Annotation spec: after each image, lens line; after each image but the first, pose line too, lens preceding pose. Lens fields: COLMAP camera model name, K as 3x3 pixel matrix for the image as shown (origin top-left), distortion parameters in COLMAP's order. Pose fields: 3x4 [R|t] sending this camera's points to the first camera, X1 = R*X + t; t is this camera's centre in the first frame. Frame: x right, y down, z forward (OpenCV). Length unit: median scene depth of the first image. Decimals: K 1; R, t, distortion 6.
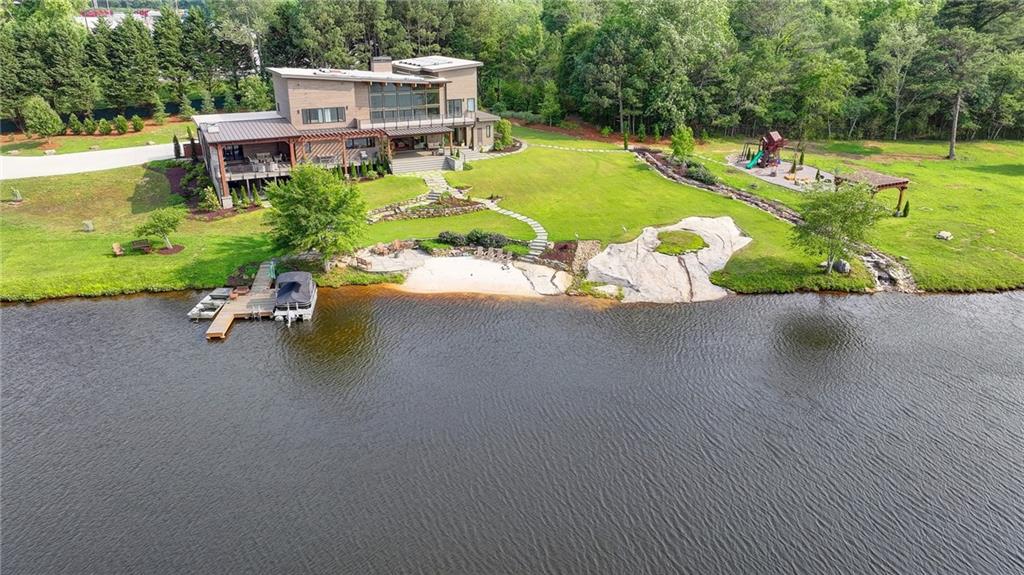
lens RADIAL K [[695.9, 0, 512.0], [0, 695.9, 287.5], [0, 0, 1]] dist [0.004481, 0.003164]
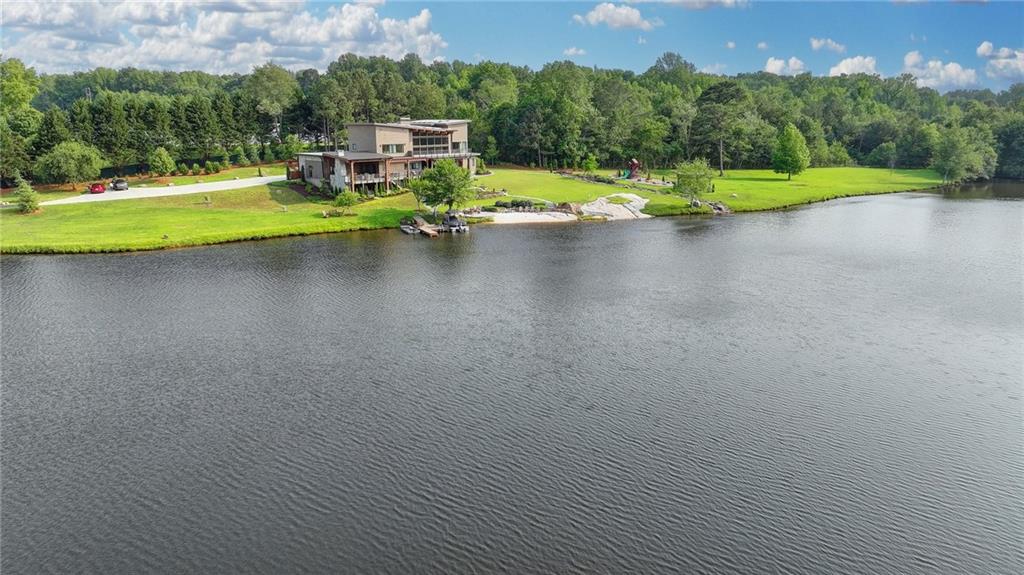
lens RADIAL K [[695.9, 0, 512.0], [0, 695.9, 287.5], [0, 0, 1]] dist [0.004481, 0.003164]
pose [[0.951828, -0.076744, 0.296873, -0.469341], [0.117371, 0.985625, -0.121520, 0.277879], [-0.283280, 0.150510, 0.947153, -0.523605]]
